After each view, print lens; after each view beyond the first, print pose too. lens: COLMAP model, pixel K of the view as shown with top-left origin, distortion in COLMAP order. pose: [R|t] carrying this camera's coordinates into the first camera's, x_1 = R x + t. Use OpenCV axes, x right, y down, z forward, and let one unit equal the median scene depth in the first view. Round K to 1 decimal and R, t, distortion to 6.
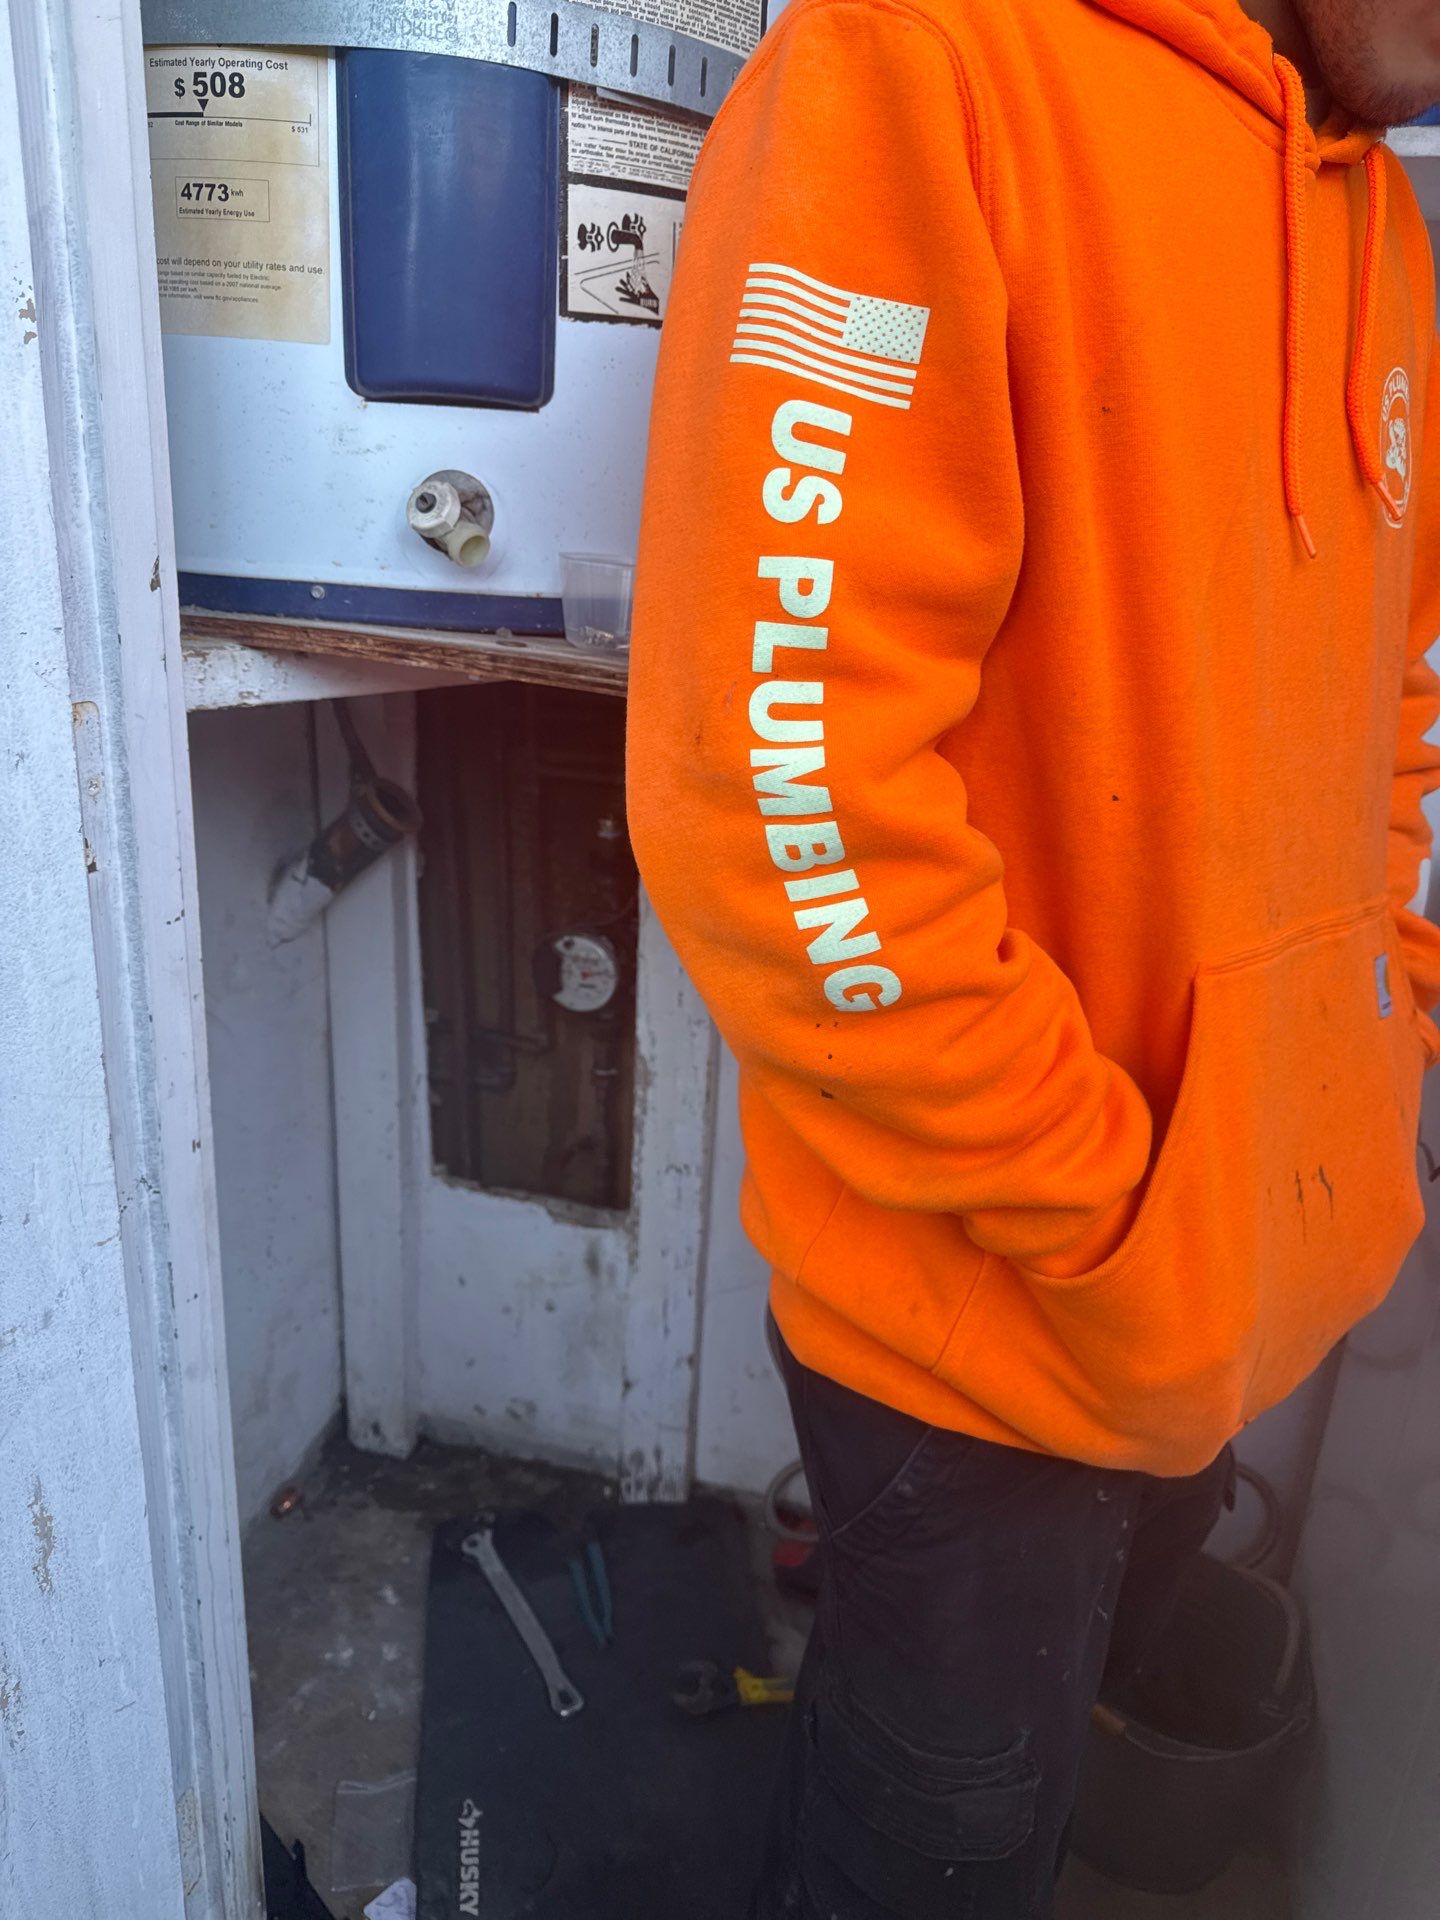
lens RADIAL K [[1354.8, 0, 723.7], [0, 1354.8, 954.7], [0, 0, 1]] dist [0.038473, -0.050878]
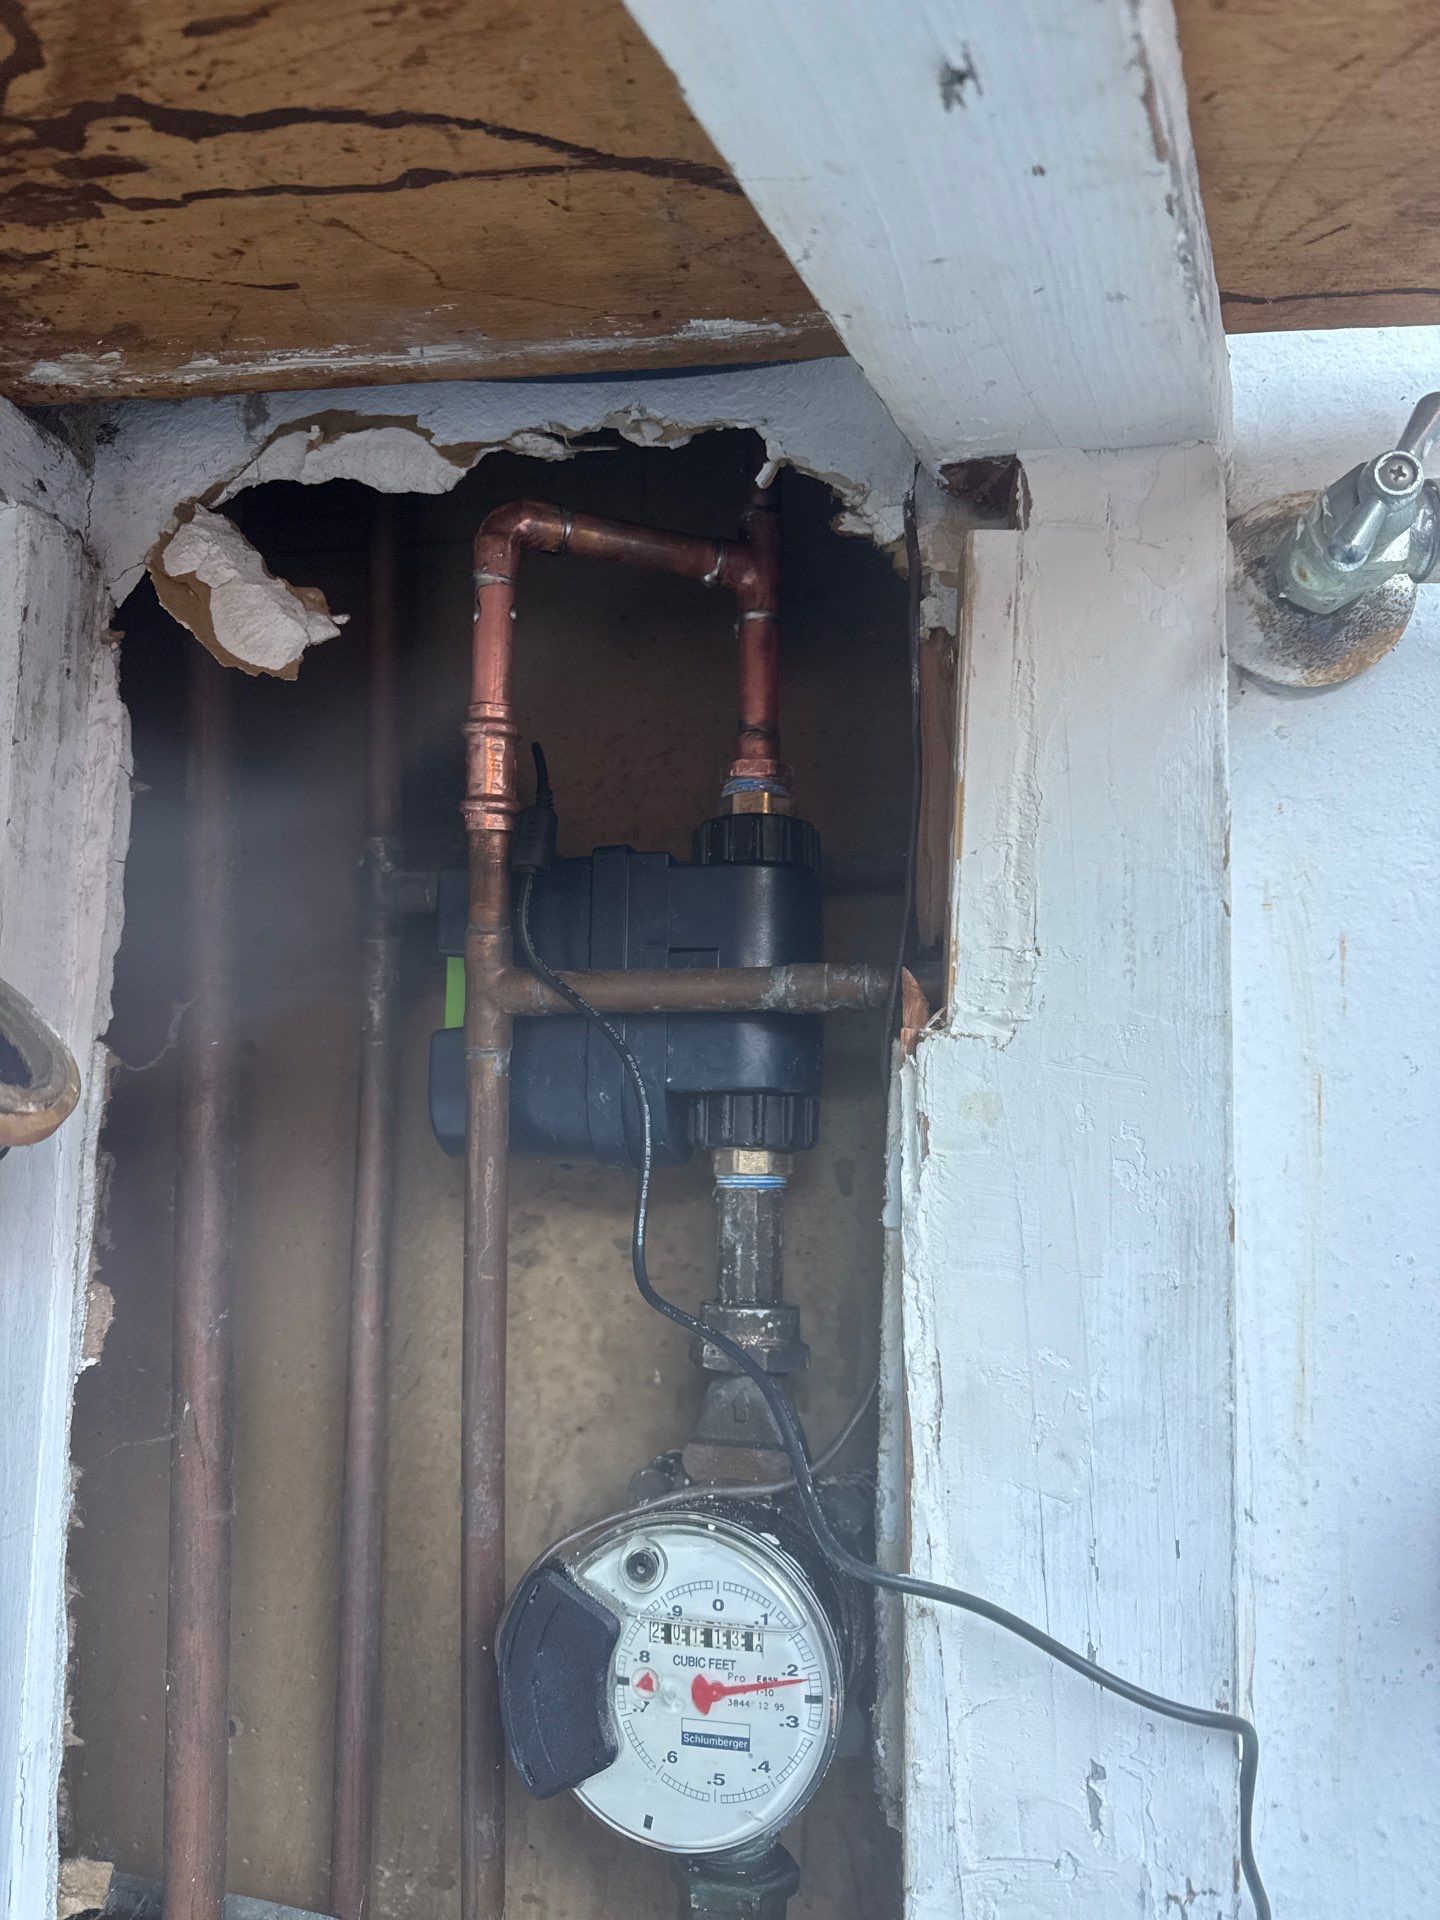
lens RADIAL K [[1421.3, 0, 707.7], [0, 1421.3, 963.0], [0, 0, 1]] dist [-0.001362, -0.014817]
pose [[0.995460, -0.017072, 0.093633, -0.260399], [0.054367, 0.909480, -0.412177, -0.006039], [-0.078121, 0.415396, 0.906280, 1.503806]]
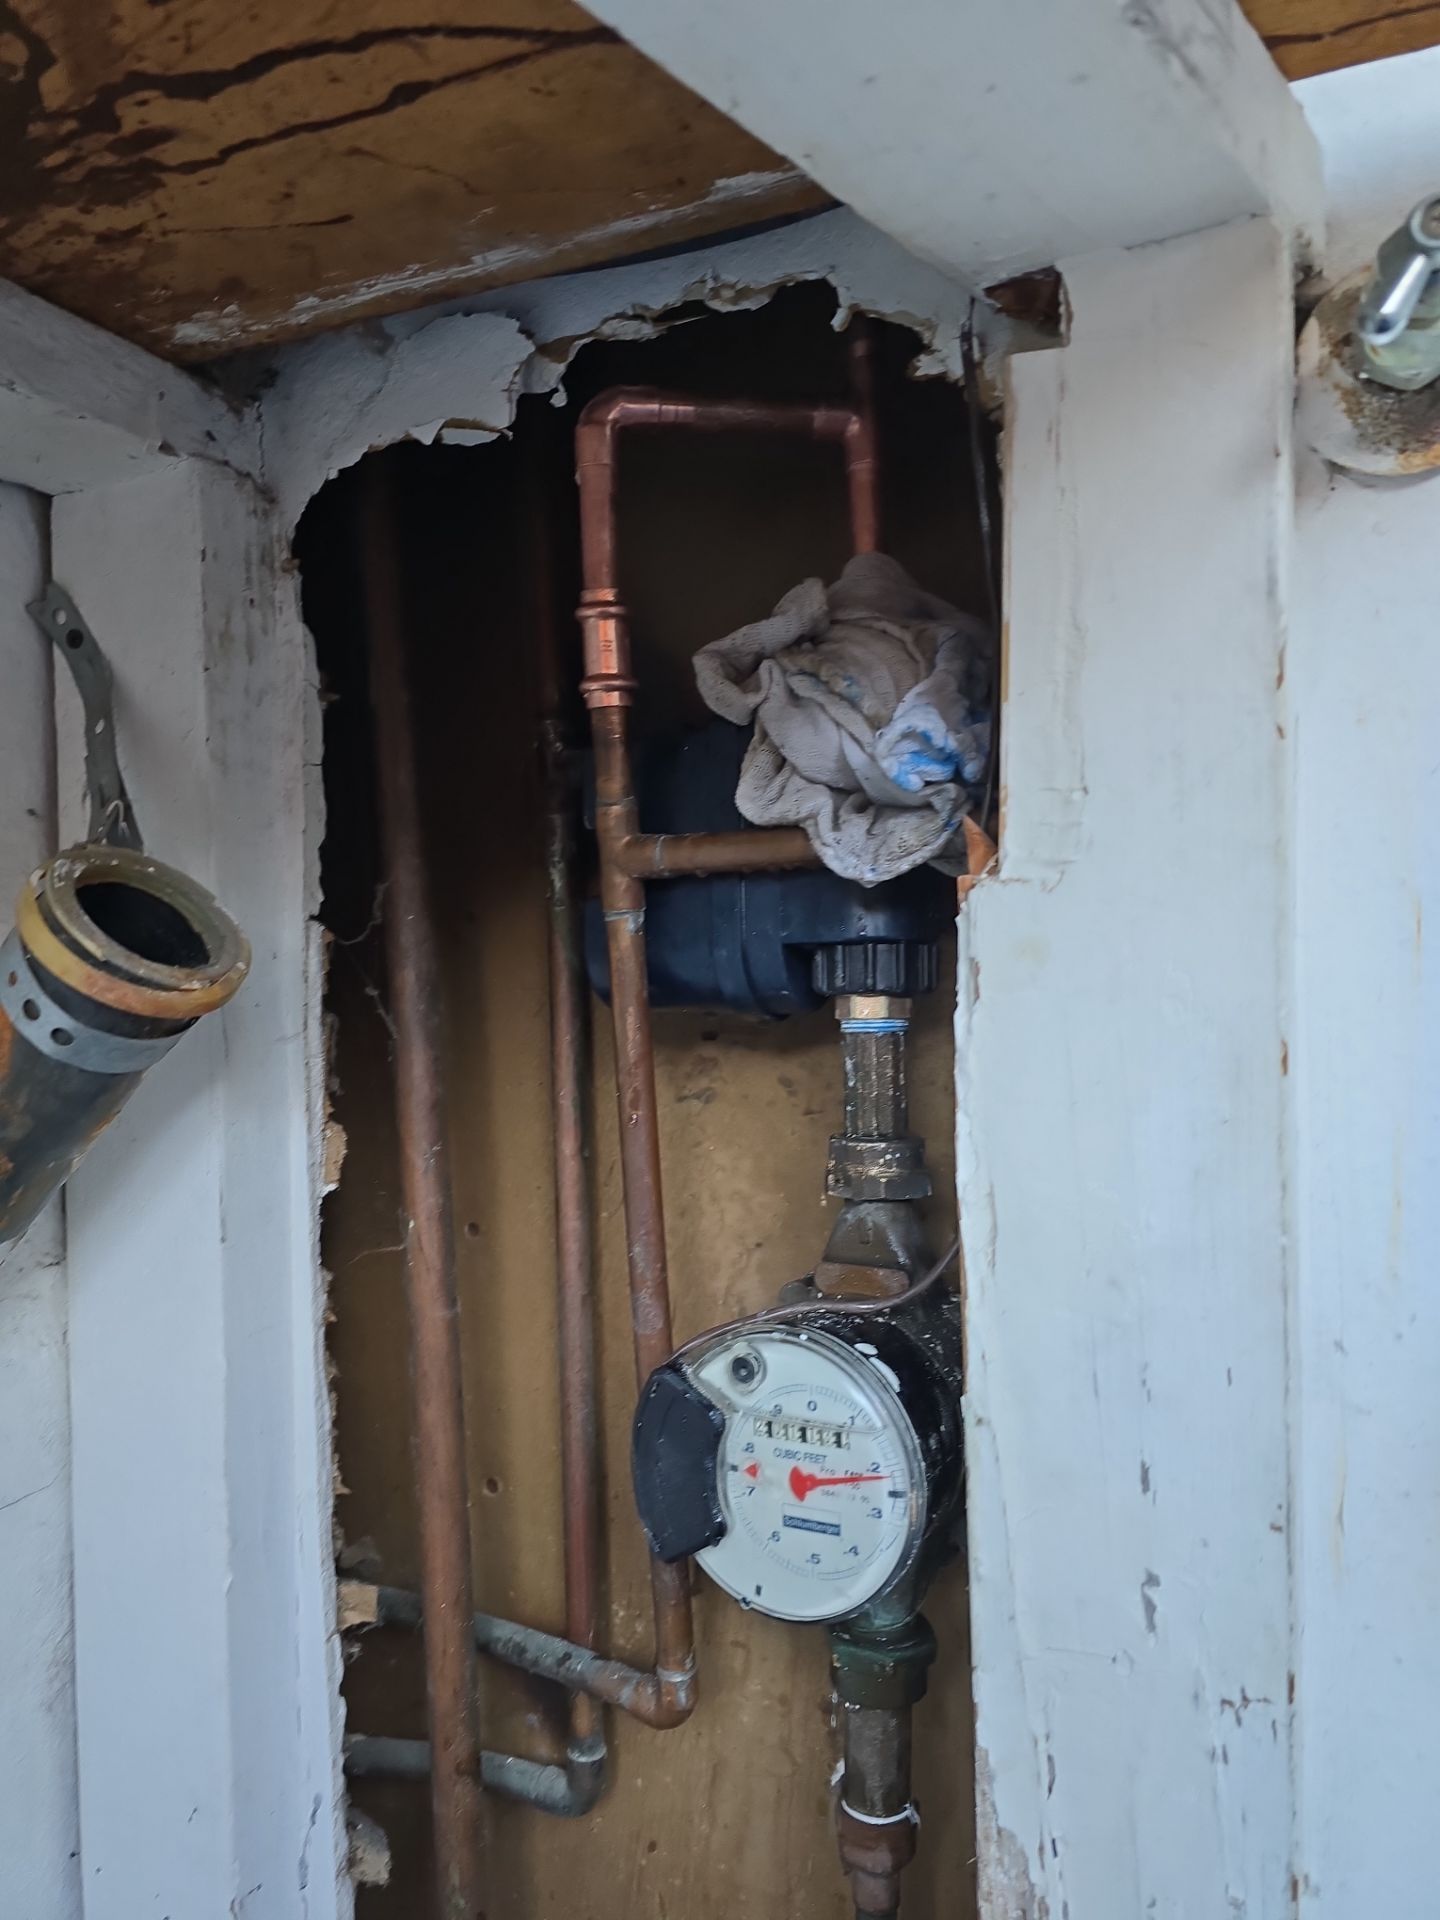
lens RADIAL K [[1322.3, 0, 713.3], [0, 1322.3, 960.2], [0, 0, 1]] dist [0.050067, -0.057065]
pose [[0.983798, -0.068025, -0.165876, -0.133093], [0.012545, 0.949073, -0.314807, -0.009234], [0.178844, 0.307626, 0.934549, 1.507883]]
